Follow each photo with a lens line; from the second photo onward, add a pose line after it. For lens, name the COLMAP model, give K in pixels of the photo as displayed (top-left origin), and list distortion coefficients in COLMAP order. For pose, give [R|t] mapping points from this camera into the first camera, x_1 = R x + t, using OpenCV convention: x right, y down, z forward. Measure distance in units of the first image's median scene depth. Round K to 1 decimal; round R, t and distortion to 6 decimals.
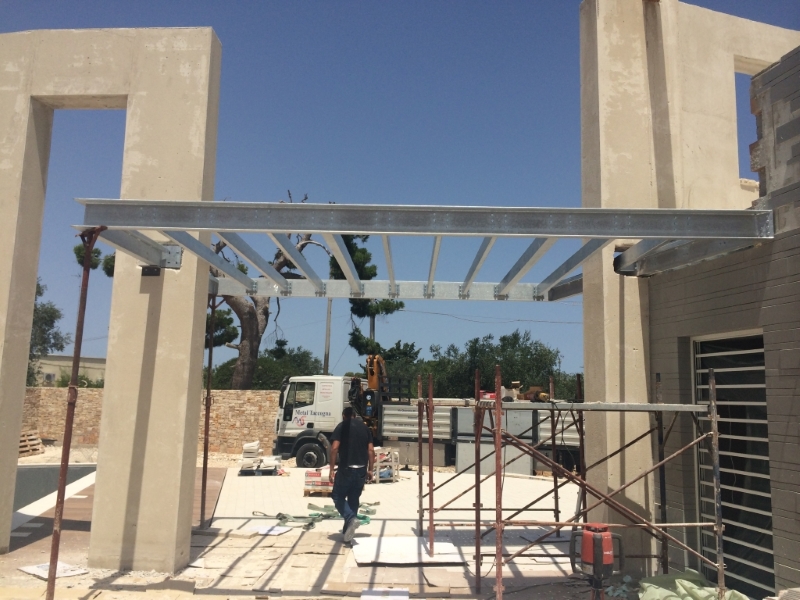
lens RADIAL K [[676.0, 0, 400.0], [0, 676.0, 300.0], [0, 0, 1]] dist [0.068410, -0.107518]
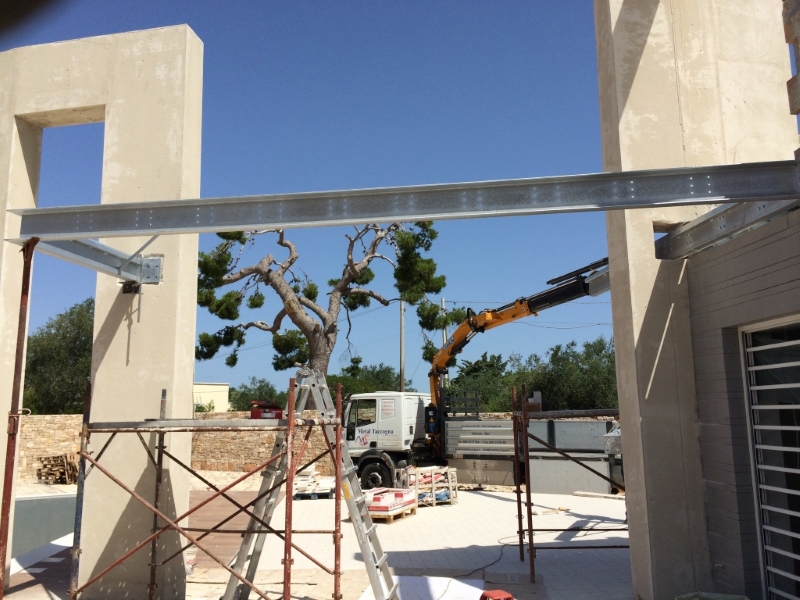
lens RADIAL K [[681.5, 0, 399.1], [0, 681.5, 296.3], [0, 0, 1]] dist [0.077809, -0.113997]
pose [[0.989812, -0.058426, -0.129844, 0.108222], [0.055021, 0.998045, -0.029659, 0.015842], [0.131323, 0.022213, 0.991091, 0.104512]]
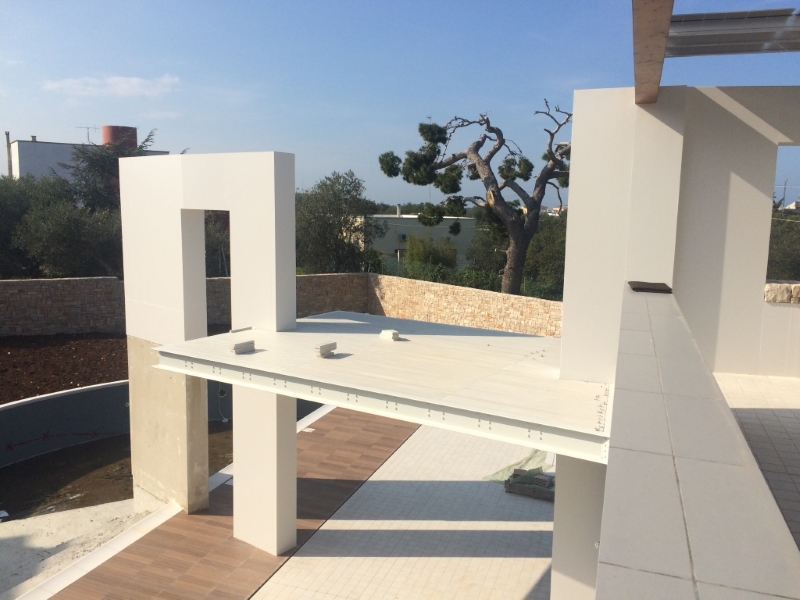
lens RADIAL K [[670.9, 0, 400.0], [0, 670.9, 300.0], [0, 0, 1]] dist [0.097605, -0.165365]
pose [[0.869892, 0.053604, -0.490322, 0.508135], [0.065438, 0.972748, 0.222441, -0.381737], [0.488883, -0.225585, 0.842677, 0.025138]]
